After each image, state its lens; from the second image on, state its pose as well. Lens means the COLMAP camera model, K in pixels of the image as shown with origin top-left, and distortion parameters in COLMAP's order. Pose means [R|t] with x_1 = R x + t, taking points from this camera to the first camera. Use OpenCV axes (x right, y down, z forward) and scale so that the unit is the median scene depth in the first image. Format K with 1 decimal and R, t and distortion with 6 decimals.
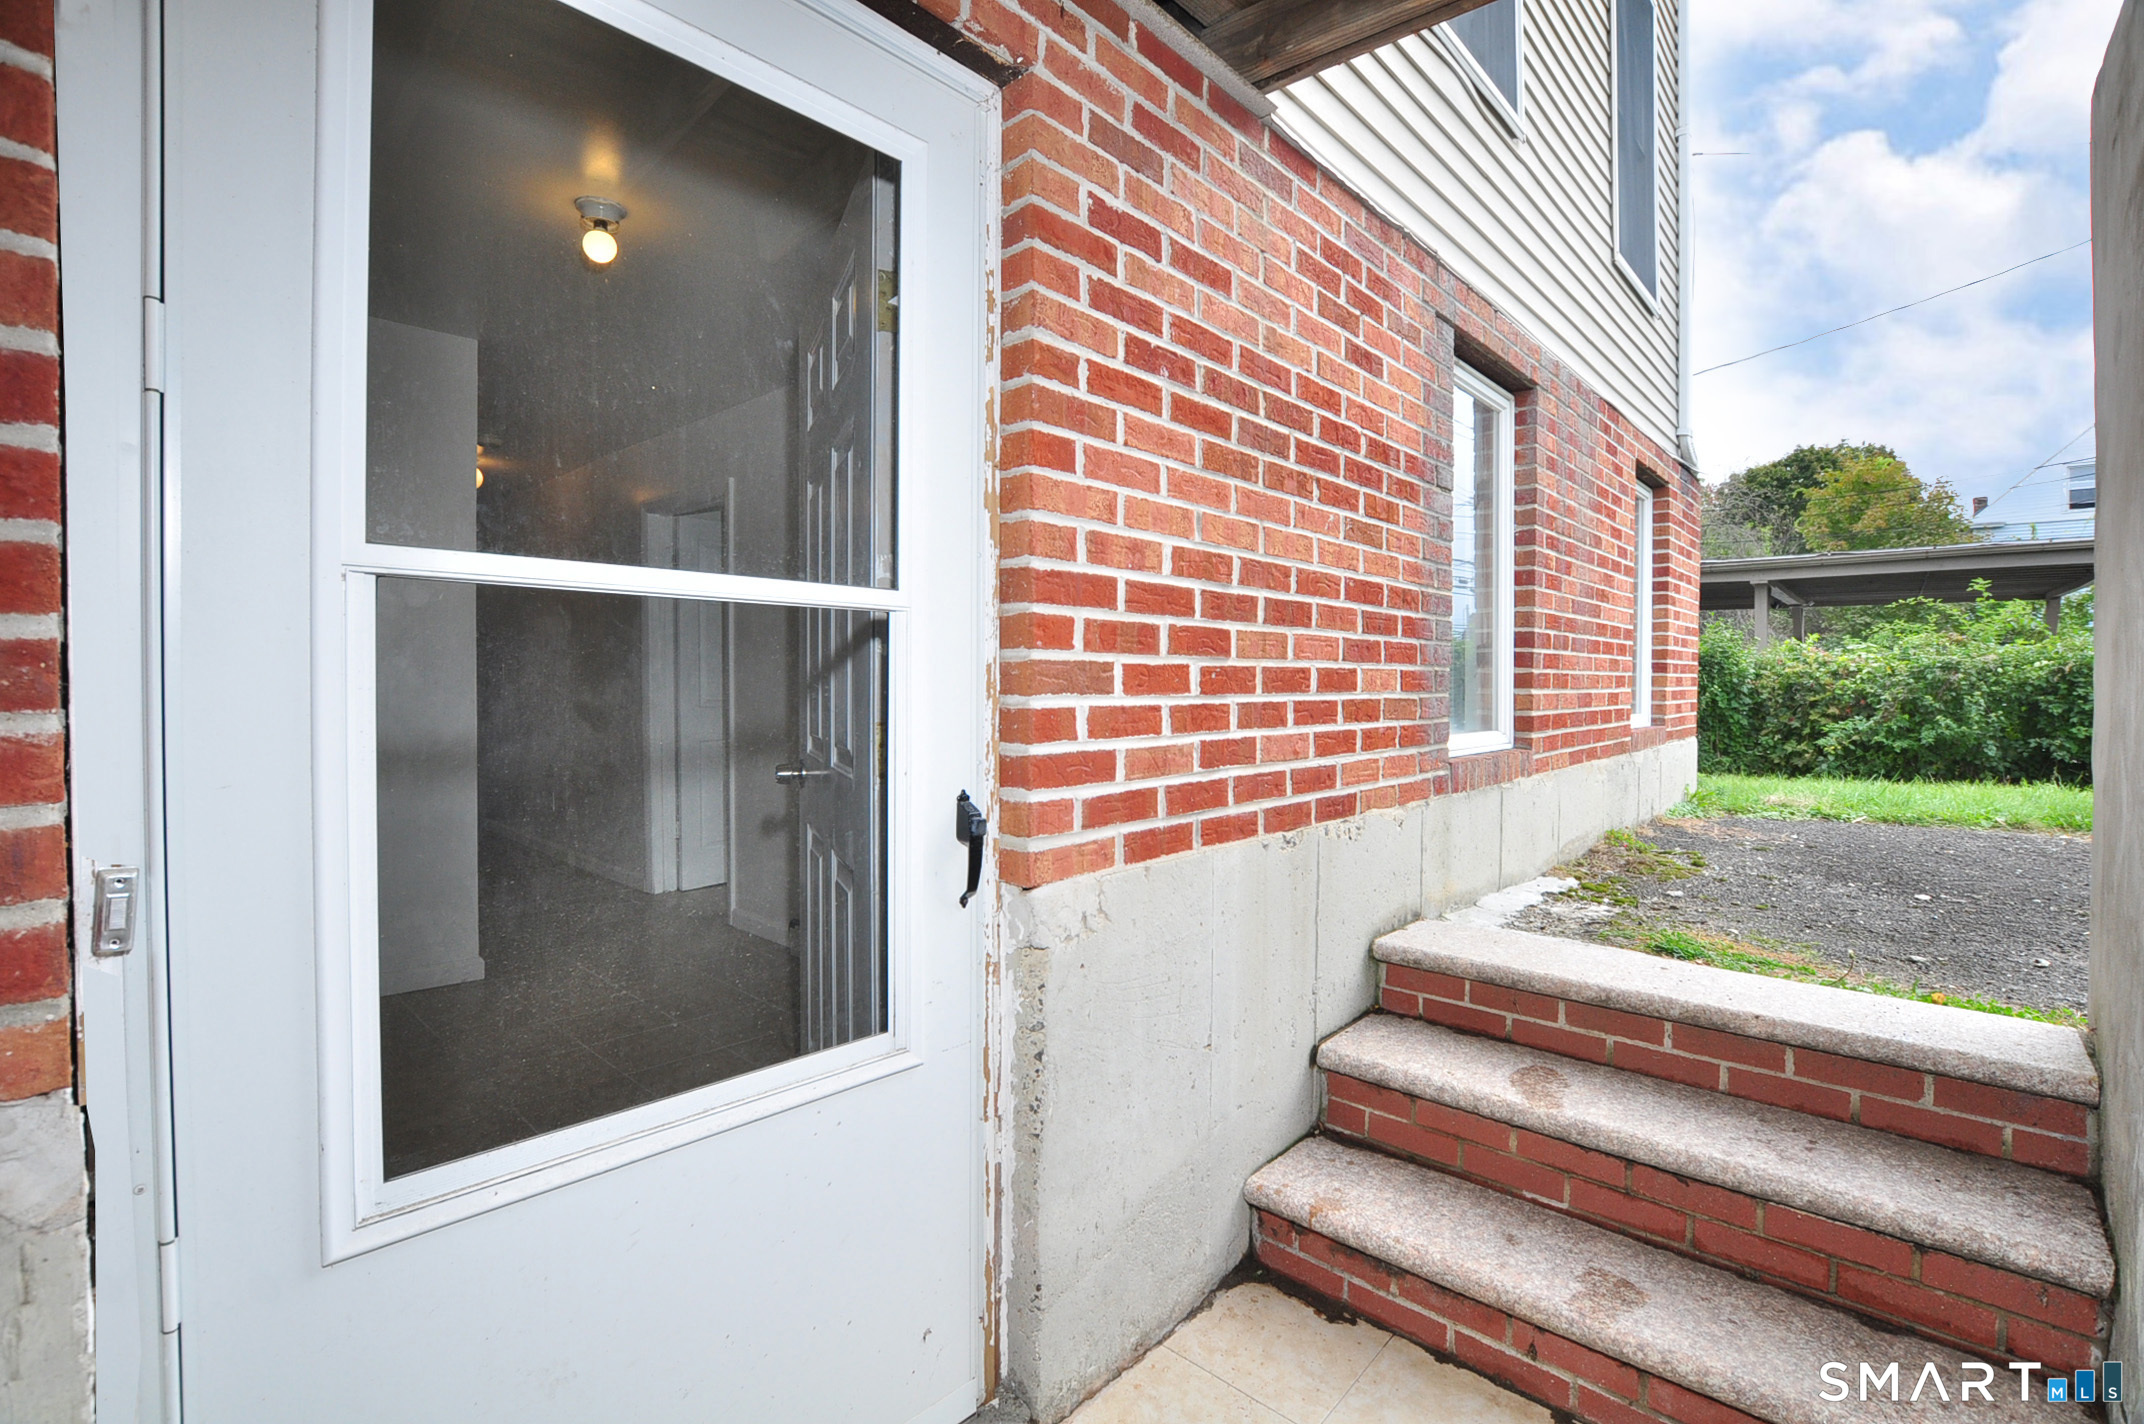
lens RADIAL K [[953.6, 0, 1071.0], [0, 953.6, 714.7], [0, 0, 1]] dist [-0.037233, 0.005415]
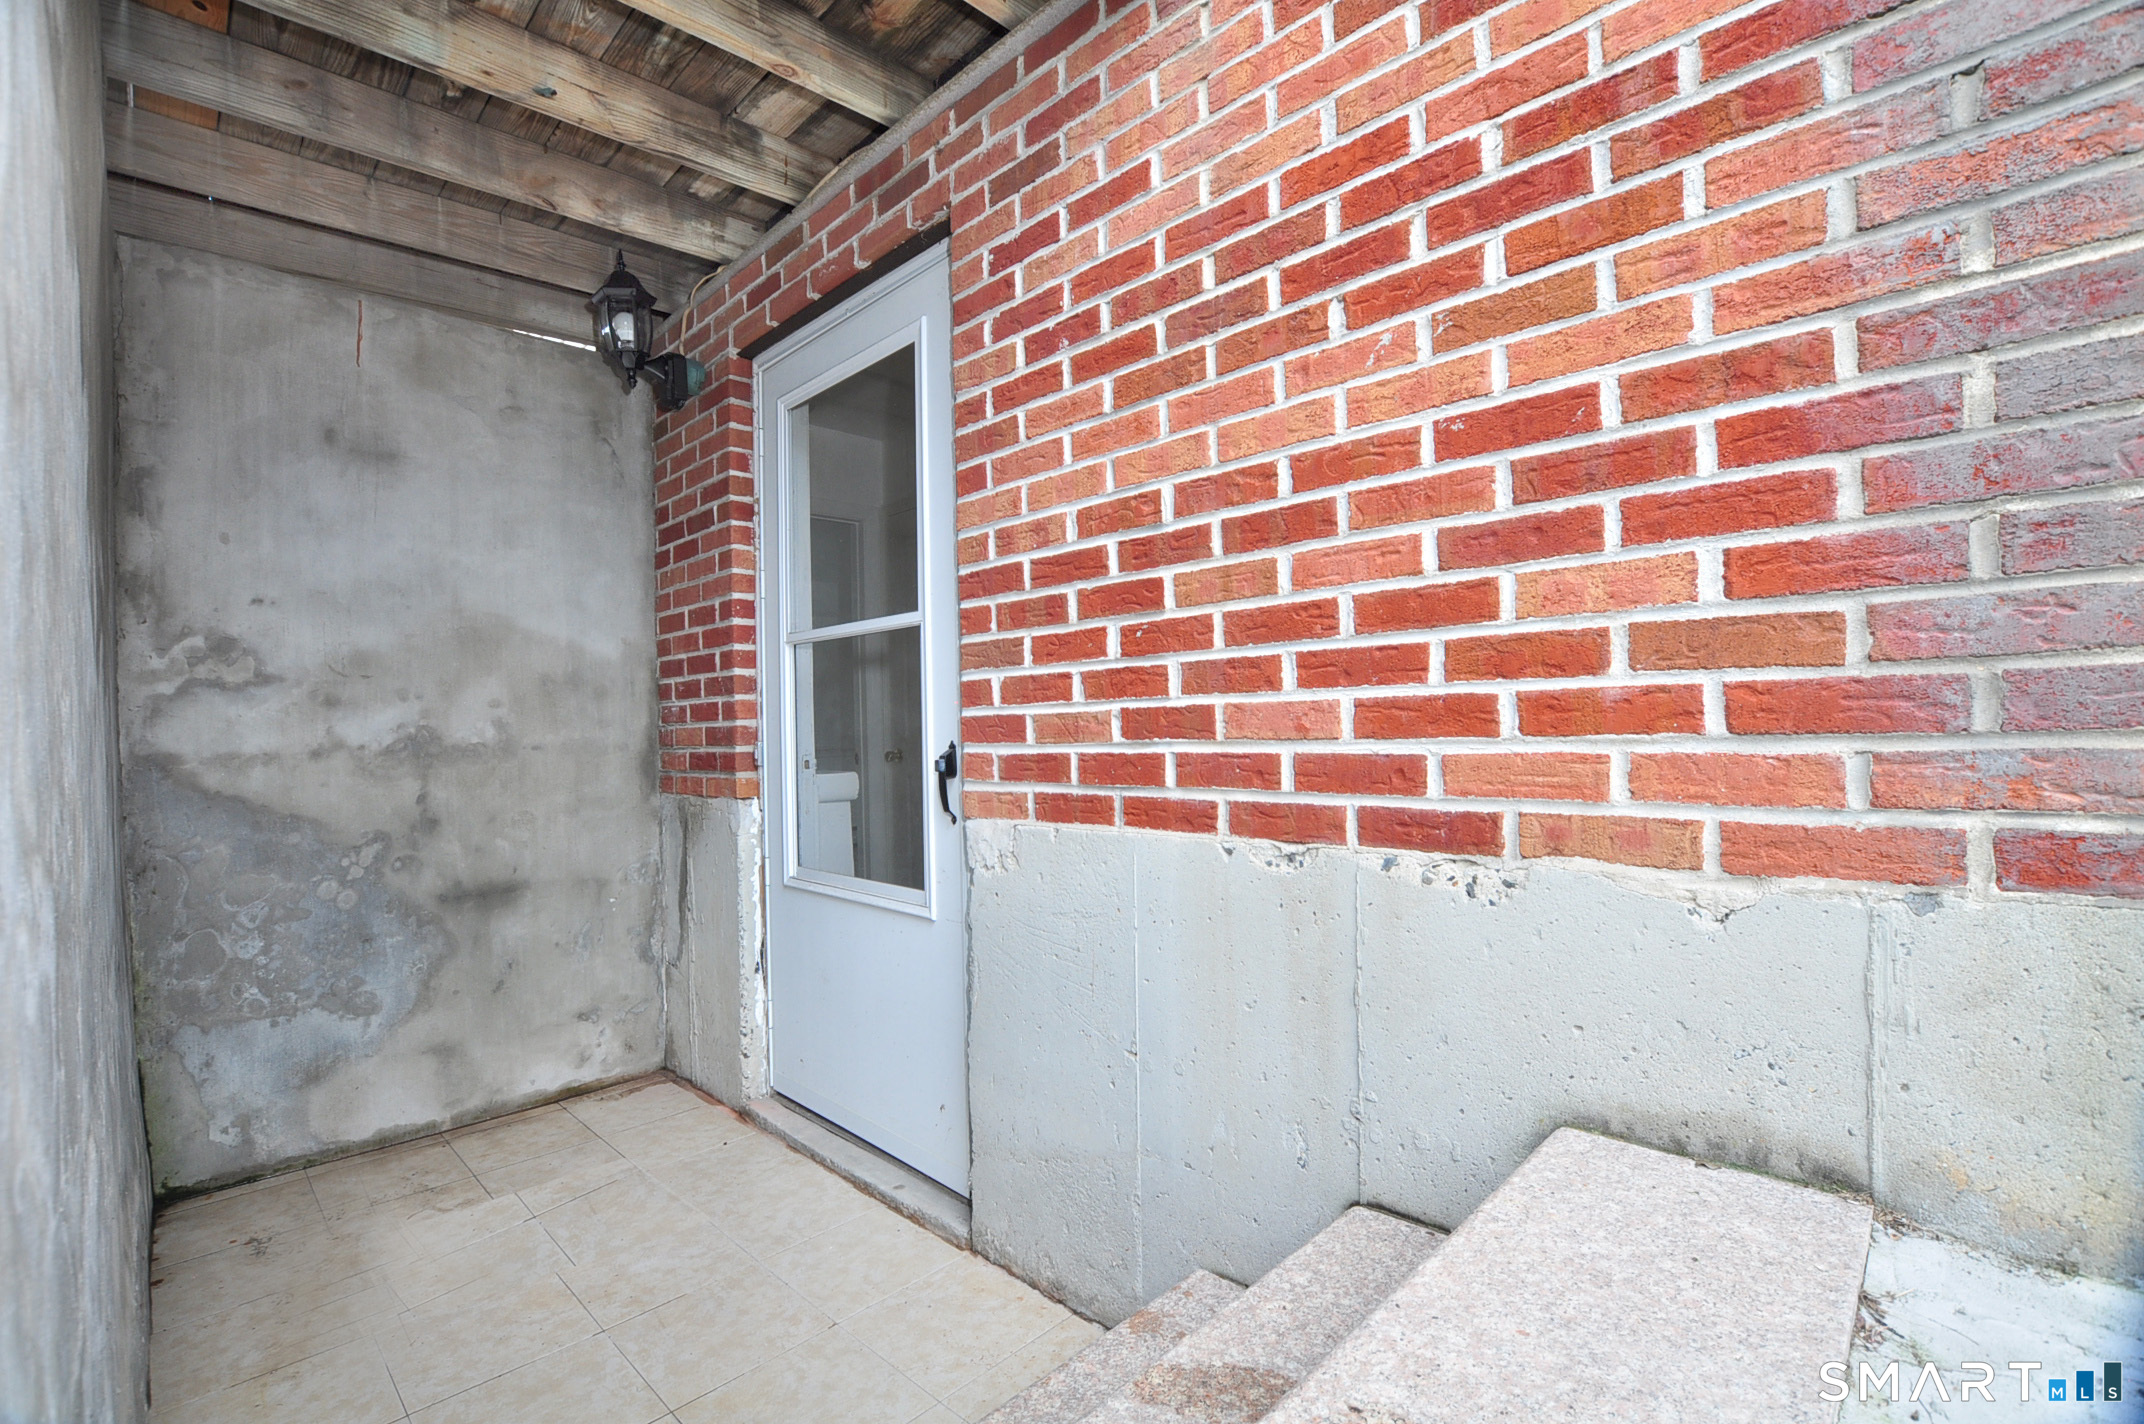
lens RADIAL K [[953.6, 0, 1071.2], [0, 953.6, 708.4], [0, 0, 1]] dist [-0.037233, 0.005415]
pose [[-0.040237, -0.008413, -0.999155, 1.069282], [0.003473, 0.999957, -0.008560, 0.035733], [0.999184, -0.003814, -0.040206, 1.011807]]
